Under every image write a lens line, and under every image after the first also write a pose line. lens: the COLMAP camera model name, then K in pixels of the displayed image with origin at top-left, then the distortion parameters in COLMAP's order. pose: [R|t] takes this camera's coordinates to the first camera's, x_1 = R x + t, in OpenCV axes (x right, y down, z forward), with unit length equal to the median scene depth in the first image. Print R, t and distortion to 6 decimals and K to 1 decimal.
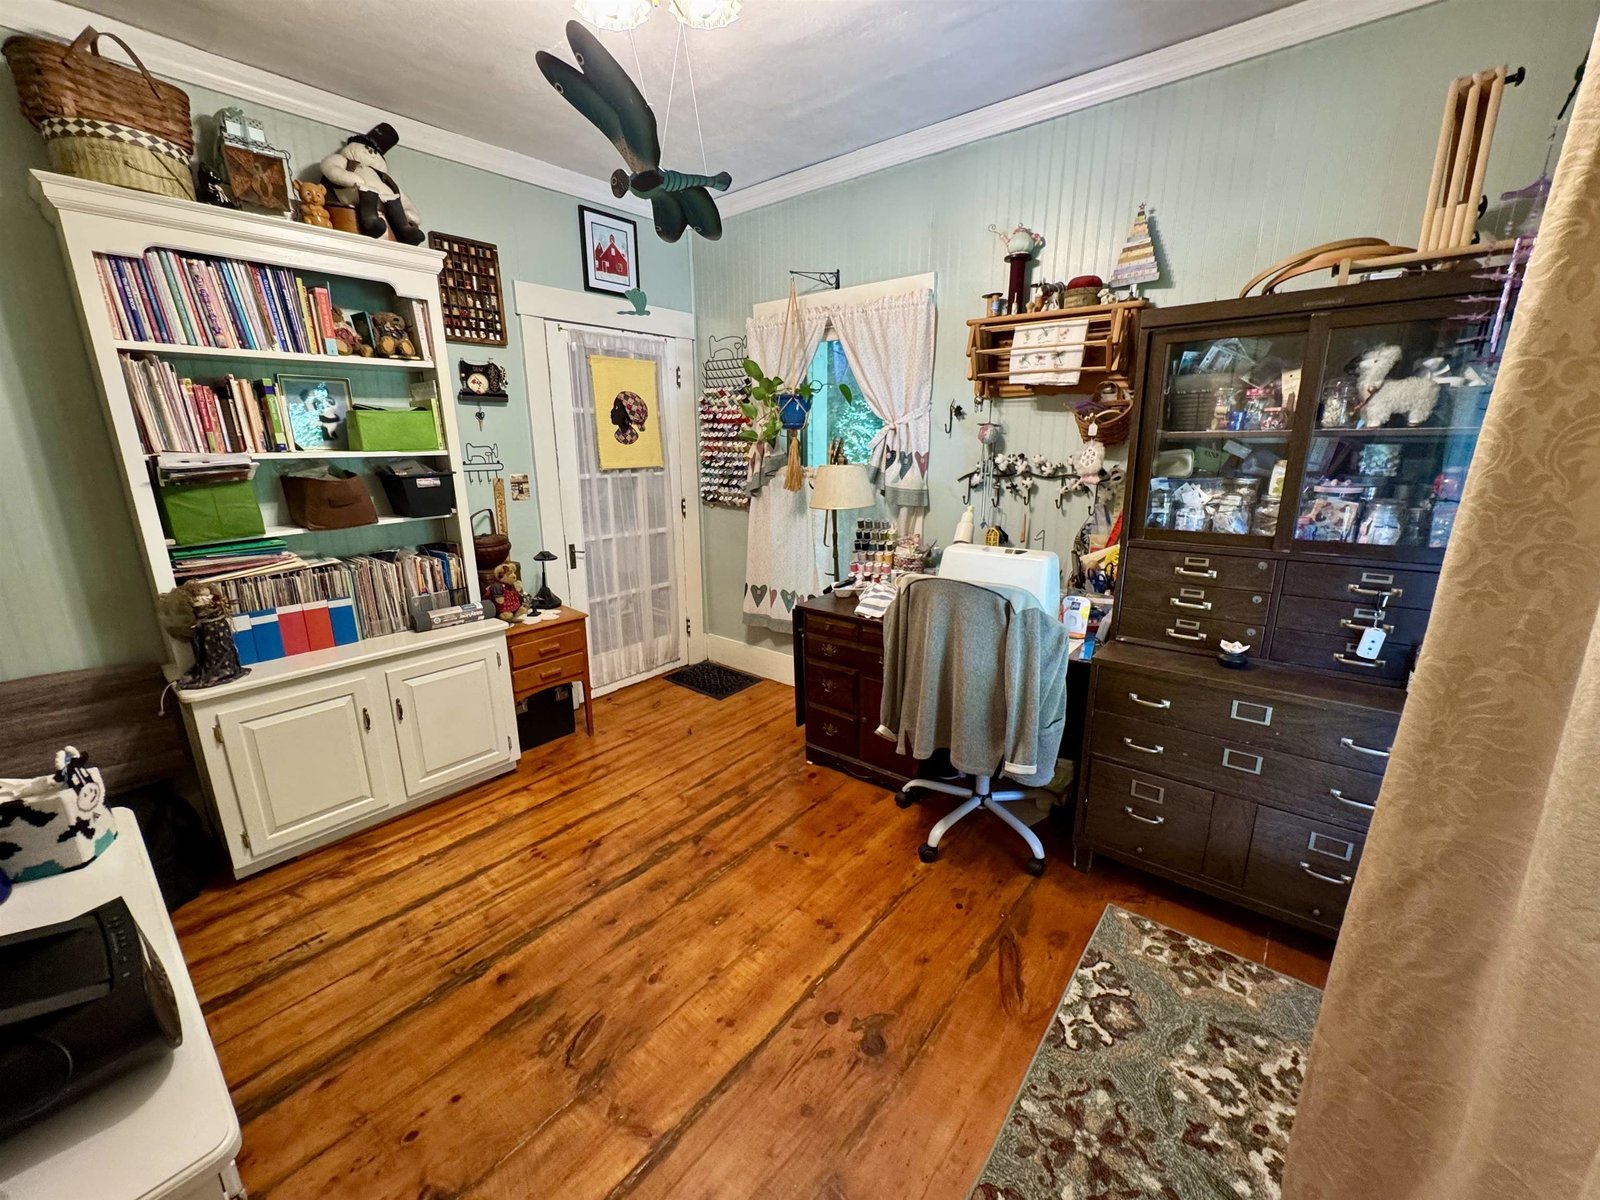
lens RADIAL K [[637.6, 0, 807.1], [0, 637.6, 596.2], [0, 0, 1]] dist [-0.005264, 0.000867]
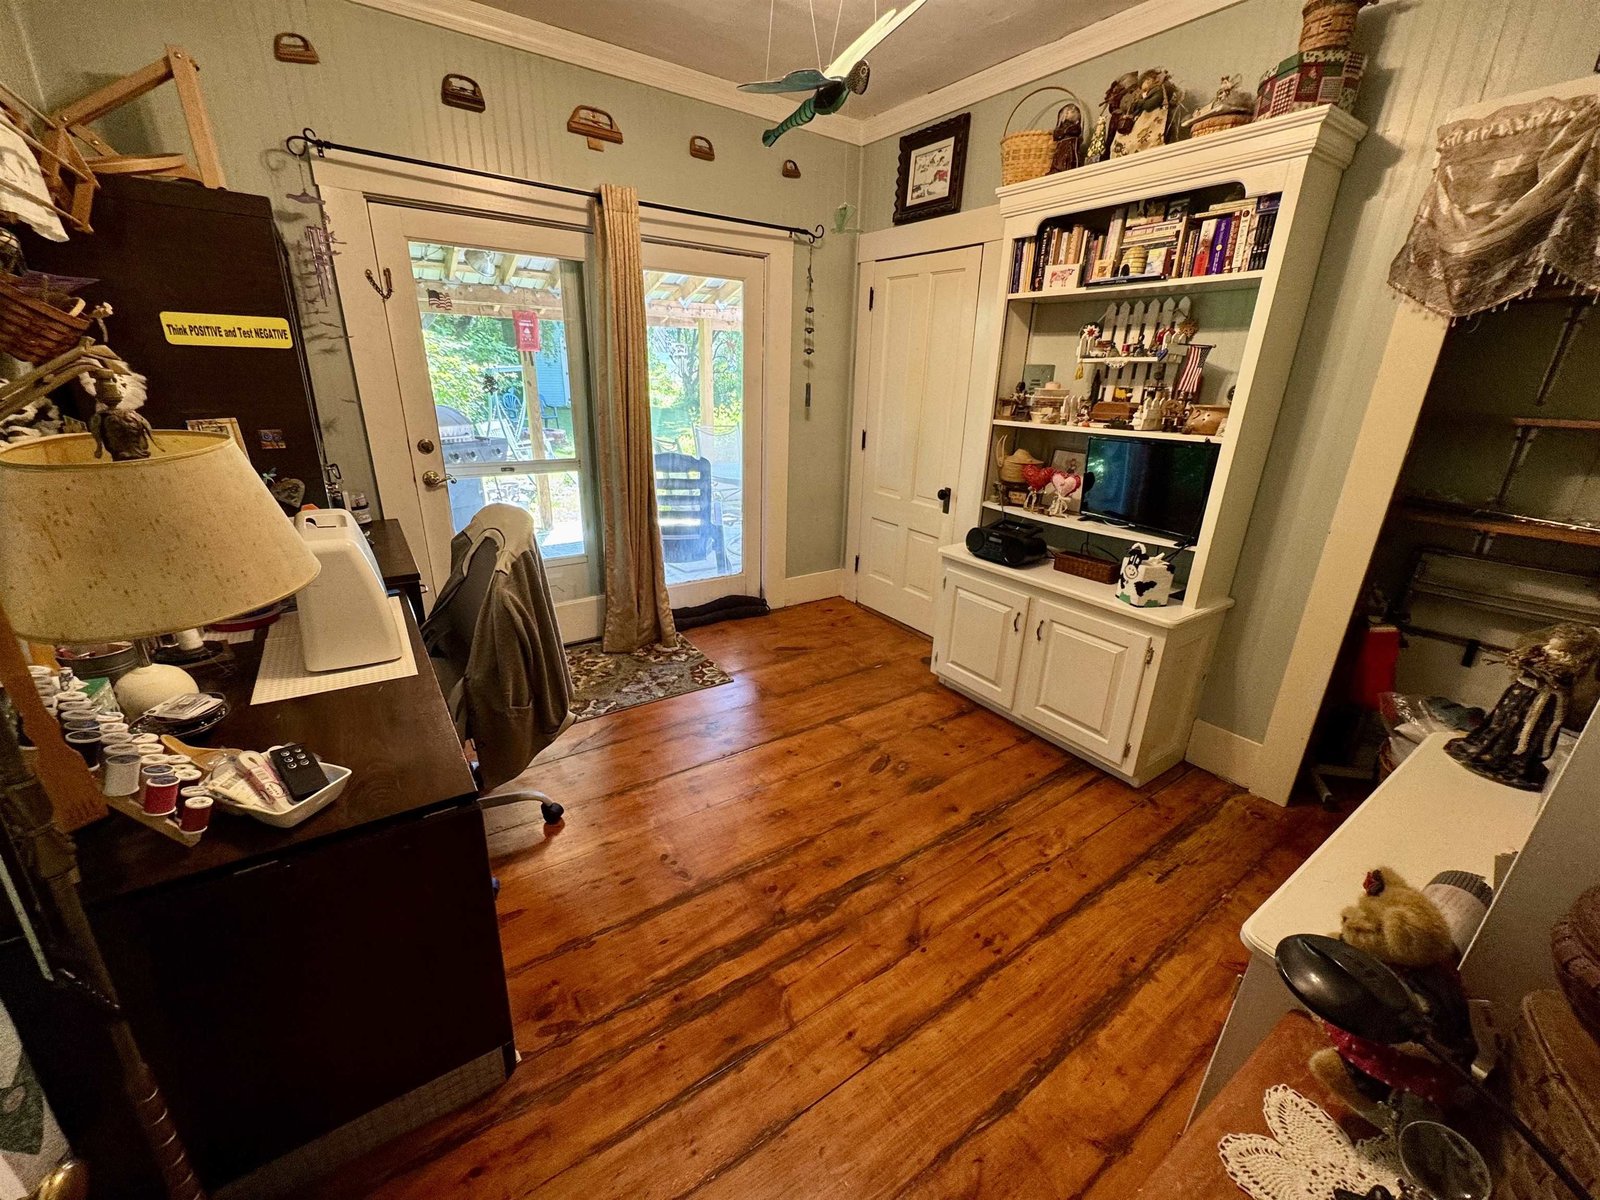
lens RADIAL K [[637.6, 0, 799.7], [0, 637.6, 601.1], [0, 0, 1]] dist [-0.005264, 0.000867]
pose [[-0.958643, -0.119049, 0.258517, -0.393295], [0.044153, 0.835112, 0.548305, -0.382762], [-0.281165, 0.537043, -0.795318, 1.584746]]
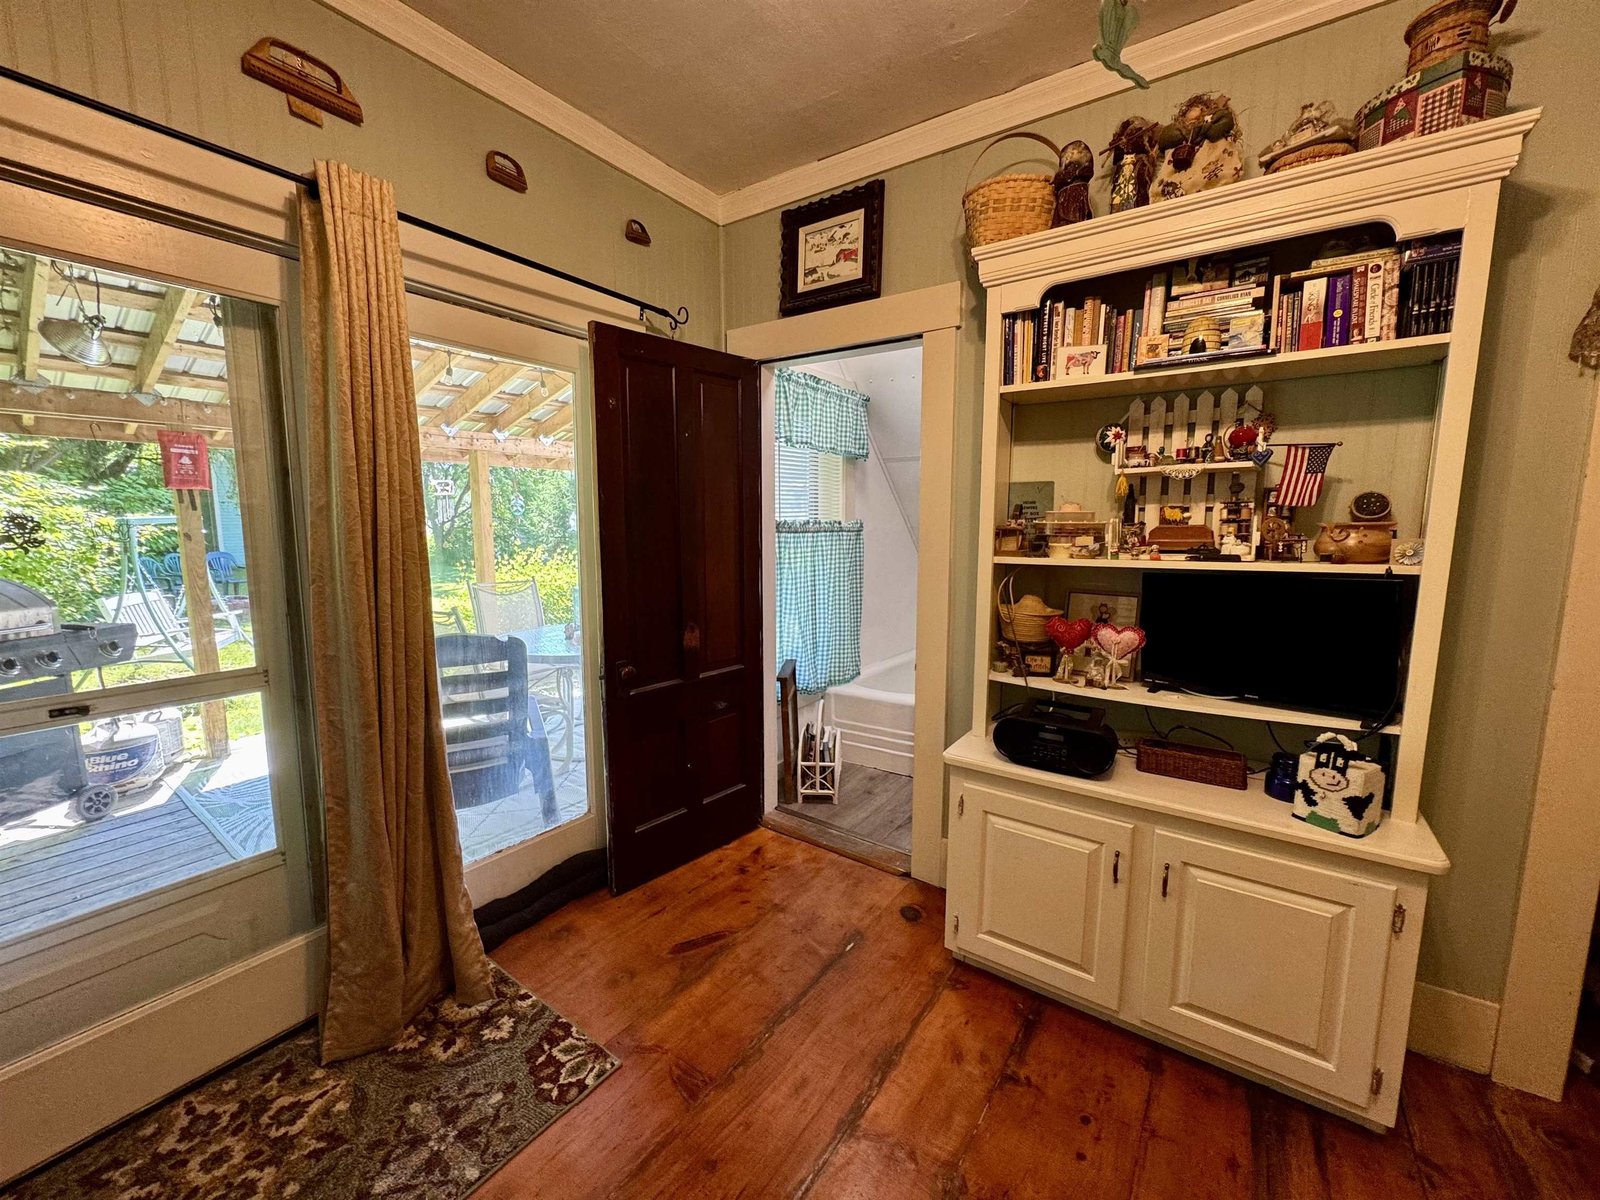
lens RADIAL K [[637.6, 0, 801.1], [0, 637.6, 599.8], [0, 0, 1]] dist [-0.005264, 0.000867]
pose [[-0.997615, 0.008794, -0.068458, -0.052965], [-0.016508, 0.932659, 0.360382, -0.222419], [0.067018, 0.360653, -0.930289, 1.073182]]
